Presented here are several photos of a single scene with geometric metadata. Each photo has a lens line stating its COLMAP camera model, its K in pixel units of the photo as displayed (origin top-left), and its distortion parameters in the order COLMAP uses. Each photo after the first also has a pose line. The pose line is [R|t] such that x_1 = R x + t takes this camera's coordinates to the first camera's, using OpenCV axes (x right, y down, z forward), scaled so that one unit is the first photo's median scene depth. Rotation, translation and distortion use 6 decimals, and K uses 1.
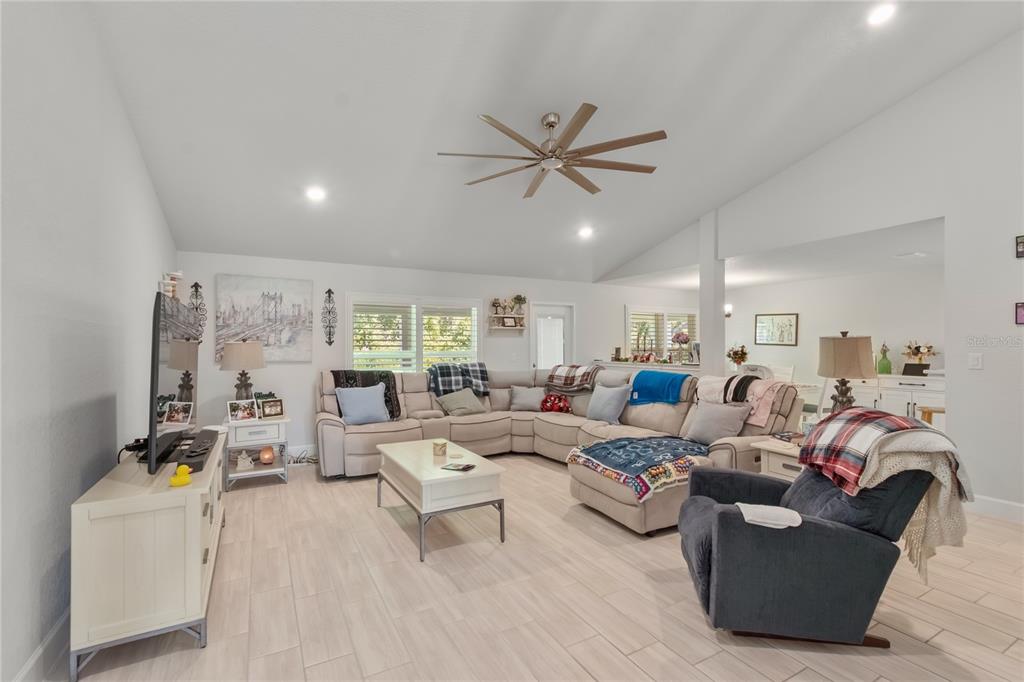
lens RADIAL K [[465.6, 0, 512.0], [0, 465.6, 341.0], [0, 0, 1]] dist [0.000667, 0.000044]
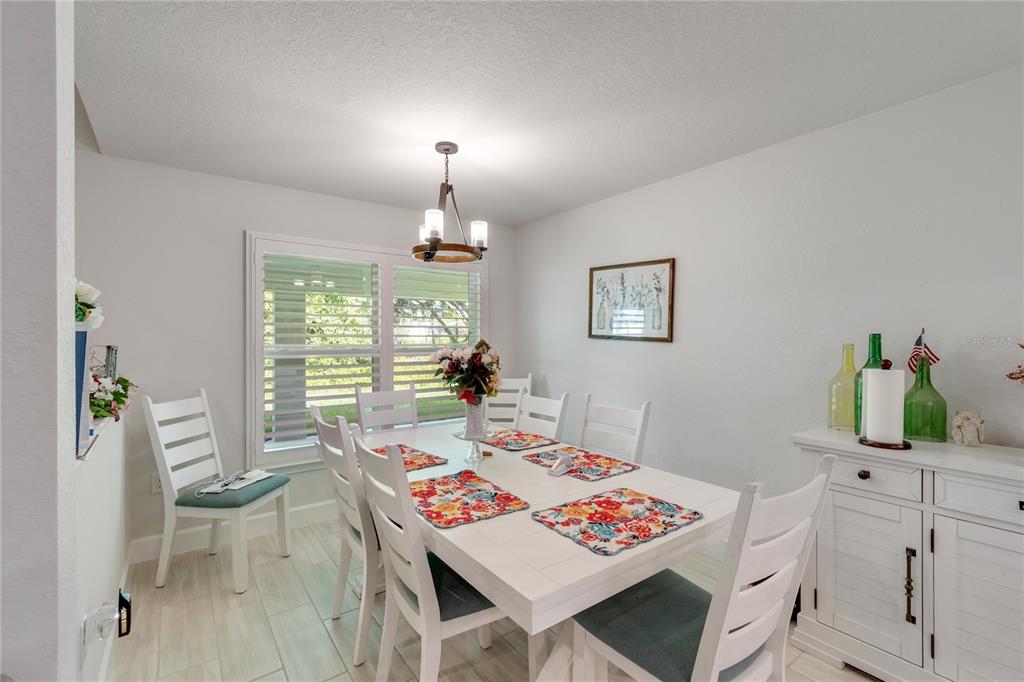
lens RADIAL K [[457.9, 0, 512.0], [0, 457.9, 341.0], [0, 0, 1]] dist [-0.000092, -0.000040]
pose [[0.991403, 0.002910, 0.130813, 0.428646], [-0.005443, 0.999804, 0.019011, 0.003385], [-0.130732, -0.019560, 0.991225, 0.636090]]
